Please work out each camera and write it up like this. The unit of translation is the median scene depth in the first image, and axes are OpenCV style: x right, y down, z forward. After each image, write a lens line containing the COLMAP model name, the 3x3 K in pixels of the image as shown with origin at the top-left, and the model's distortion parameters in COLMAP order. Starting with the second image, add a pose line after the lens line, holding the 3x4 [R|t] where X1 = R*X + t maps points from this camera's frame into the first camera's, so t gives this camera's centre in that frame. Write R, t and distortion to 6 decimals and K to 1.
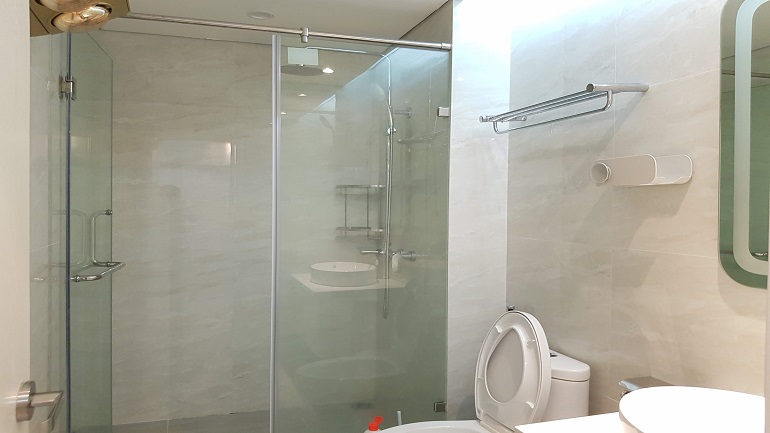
lens RADIAL K [[593.2, 0, 386.4], [0, 593.2, 213.6], [0, 0, 1]] dist [0.010894, 0.001624]
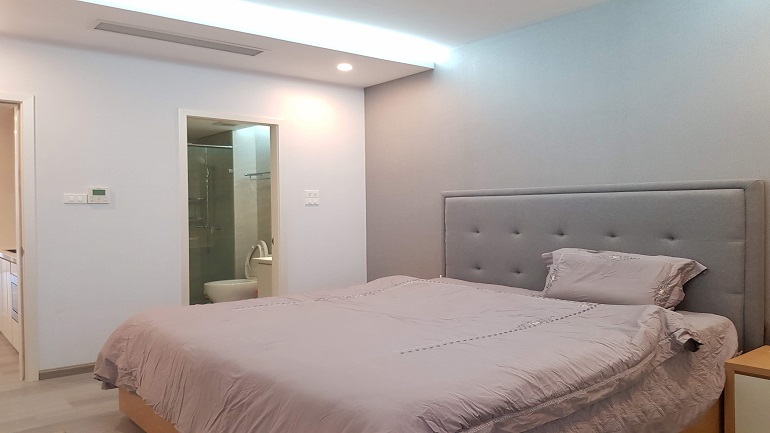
lens RADIAL K [[593.2, 0, 386.4], [0, 593.2, 213.6], [0, 0, 1]] dist [0.010894, 0.001624]
pose [[0.935462, -0.032828, 0.351898, -0.189194], [0.034012, 0.999417, 0.002817, 0.033468], [-0.351786, 0.009334, 0.936034, -1.700924]]
